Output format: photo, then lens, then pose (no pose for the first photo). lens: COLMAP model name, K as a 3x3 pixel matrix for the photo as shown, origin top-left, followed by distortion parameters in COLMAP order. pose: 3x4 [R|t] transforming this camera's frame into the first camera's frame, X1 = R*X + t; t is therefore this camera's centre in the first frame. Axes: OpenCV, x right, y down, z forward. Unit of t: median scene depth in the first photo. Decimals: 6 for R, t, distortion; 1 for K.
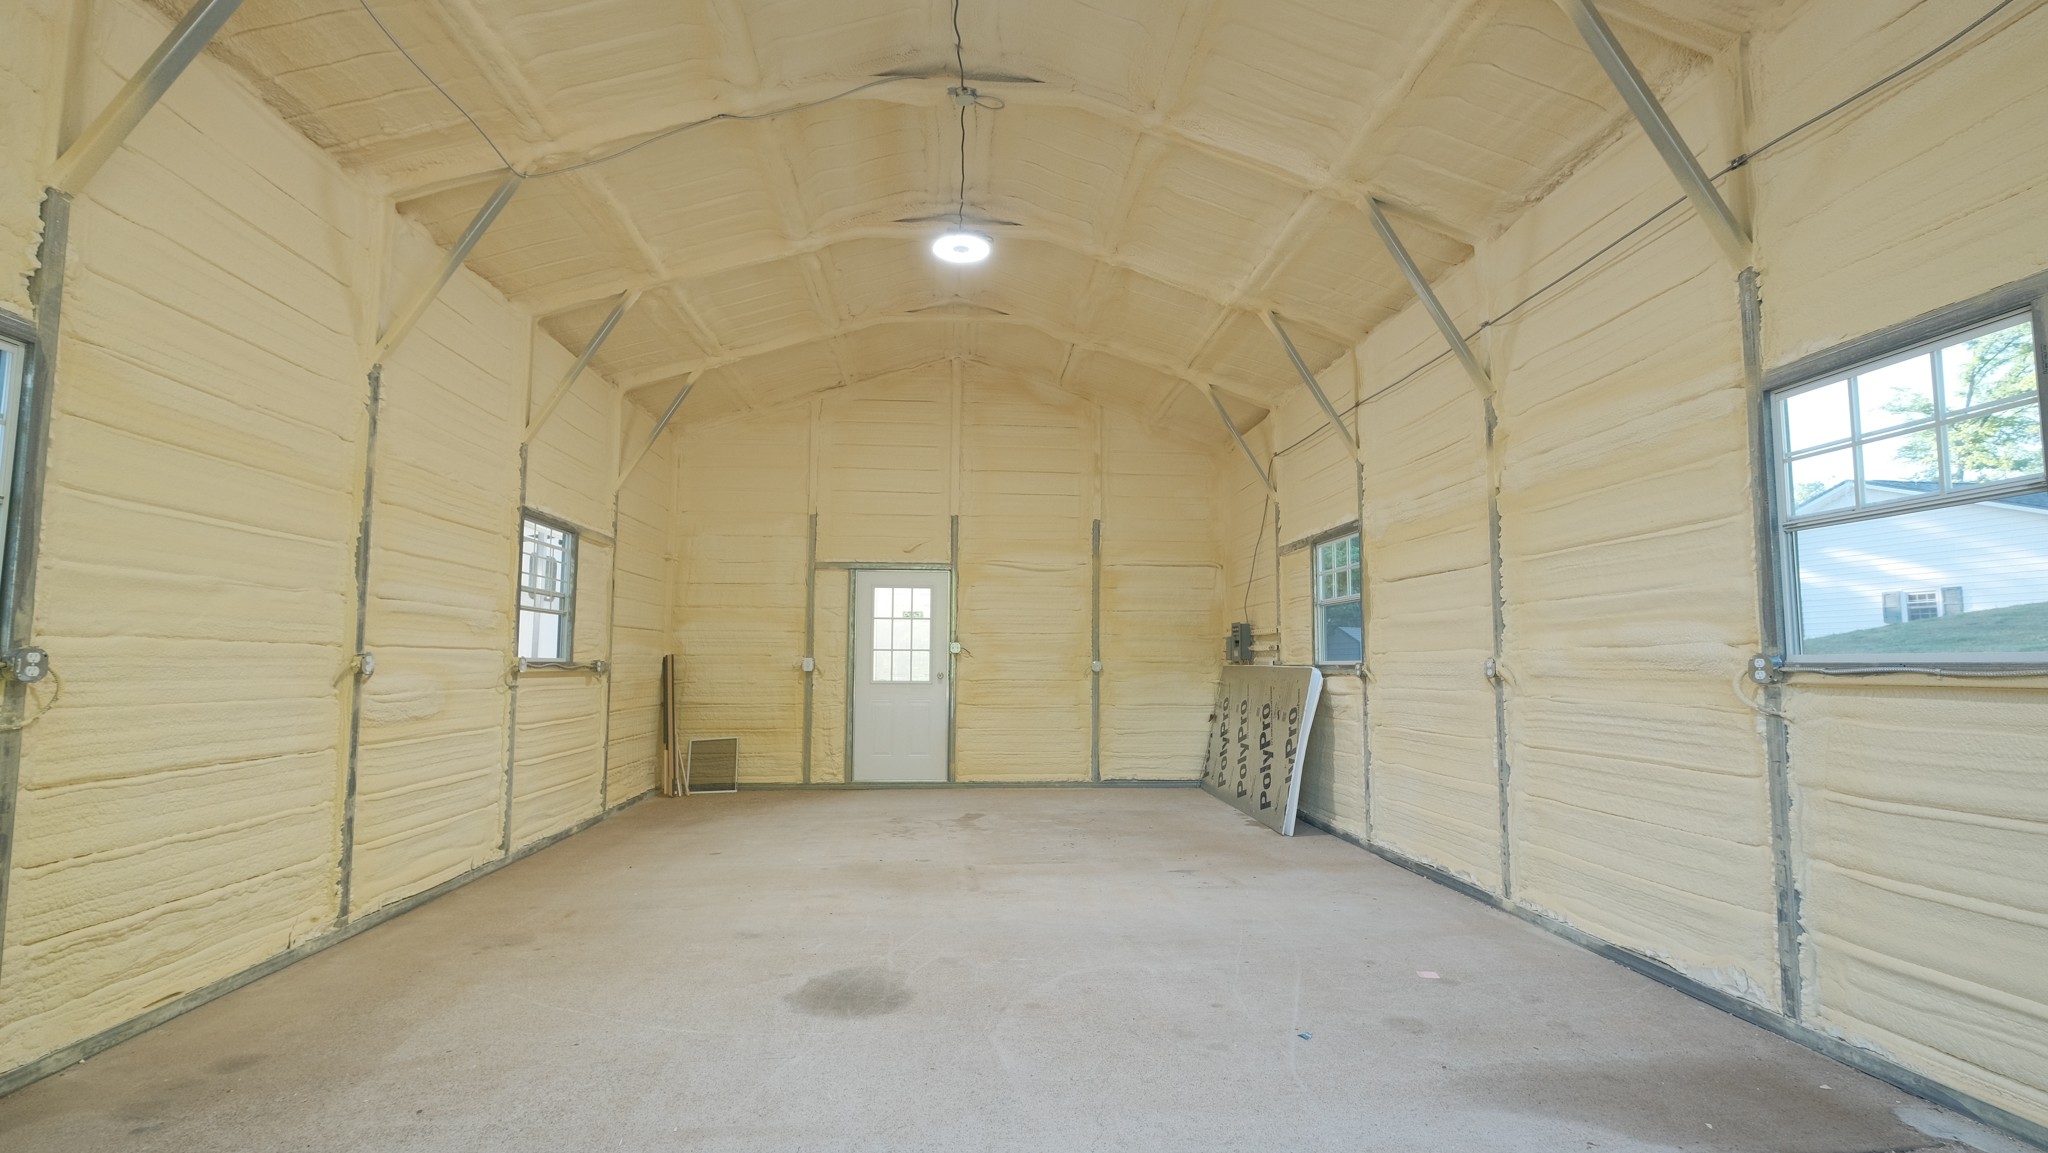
lens RADIAL K [[896.0, 0, 1027.9], [0, 896.0, 584.8], [0, 0, 1]] dist [0.001243, 0.000147]
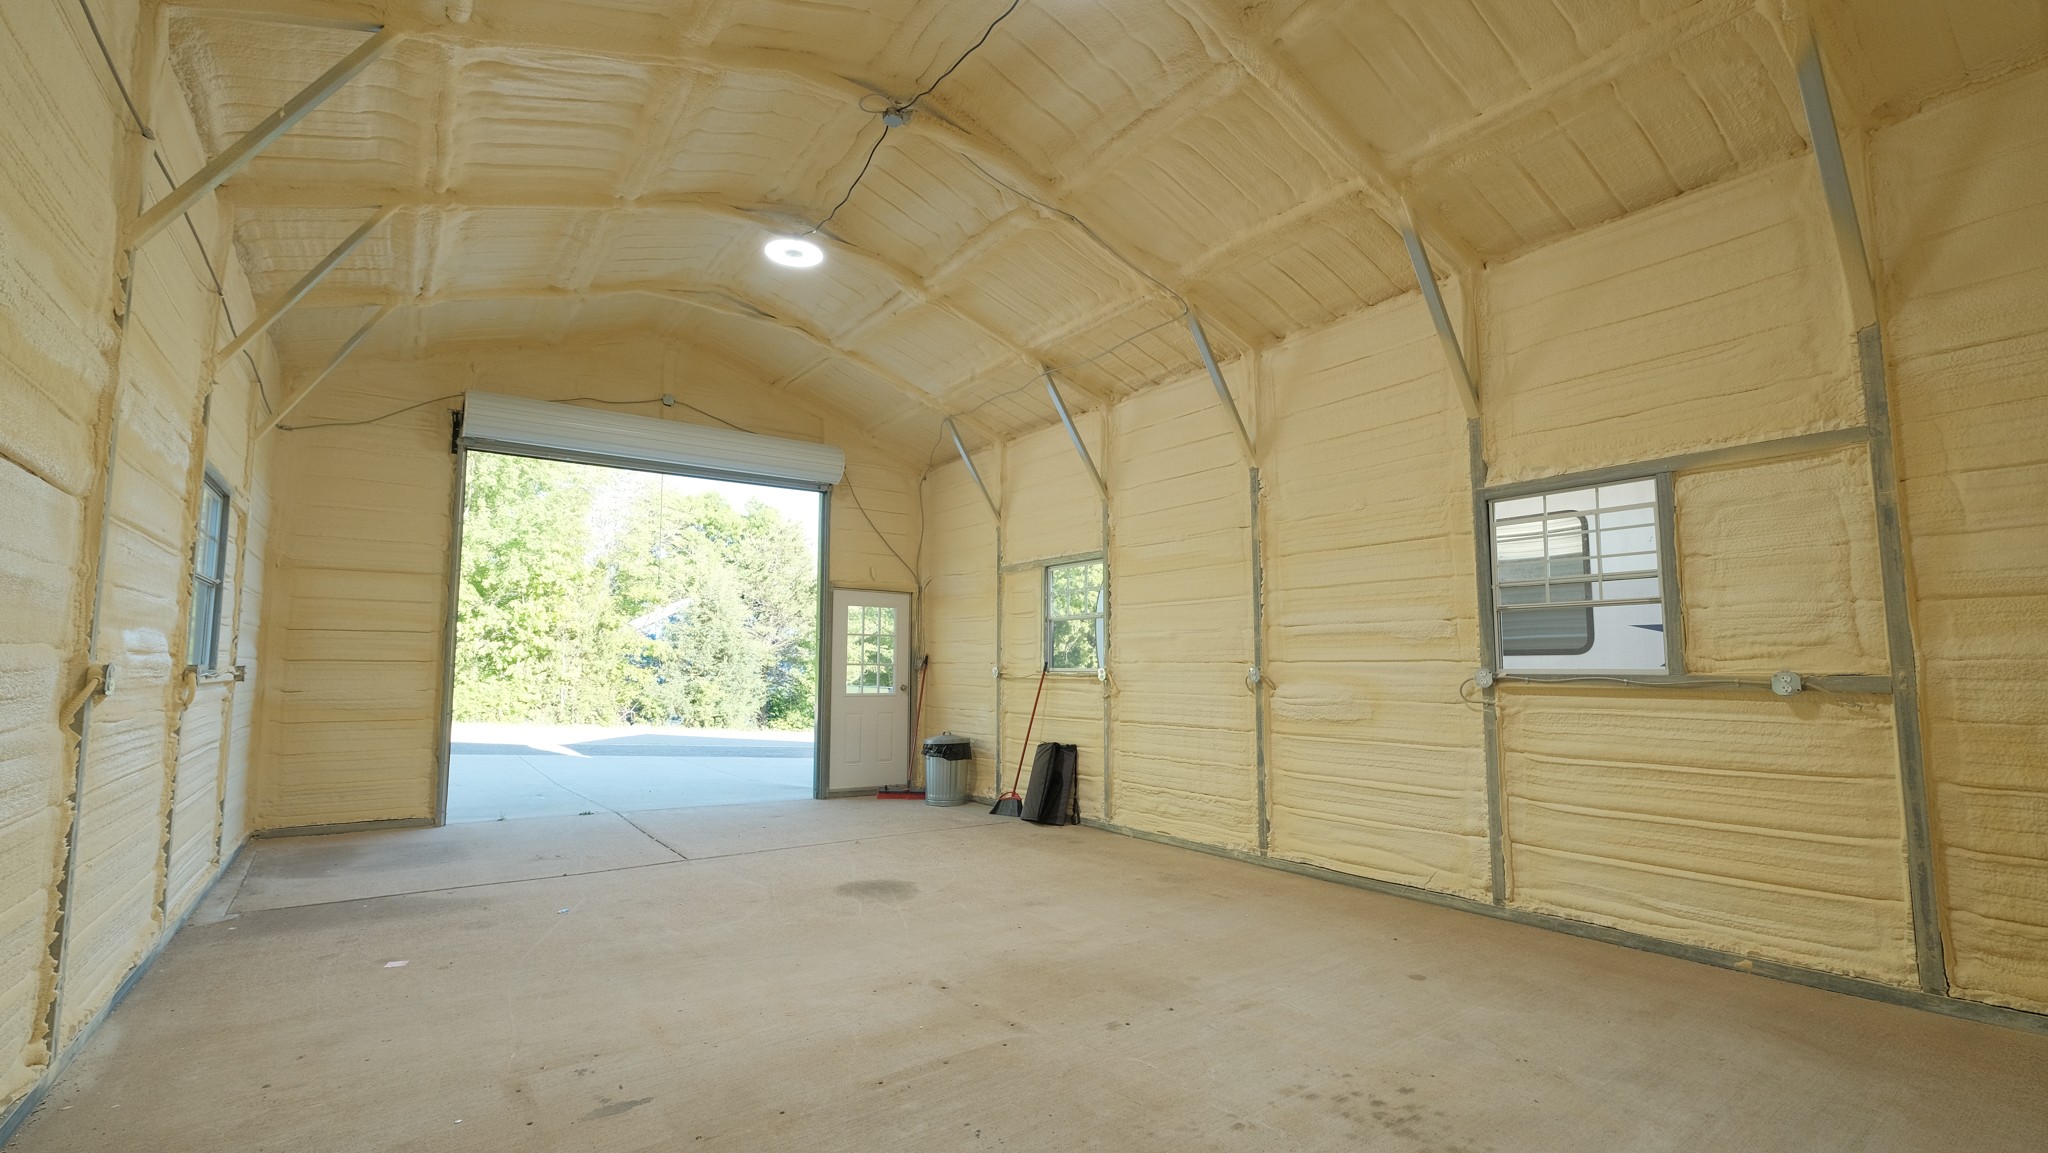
lens RADIAL K [[896.0, 0, 1032.0], [0, 896.0, 583.2], [0, 0, 1]] dist [0.001243, 0.000147]
pose [[-0.857542, -0.053835, -0.511589, 0.348354], [0.041558, 0.984008, -0.173209, 0.193163], [0.512732, -0.169795, -0.841591, 2.242794]]
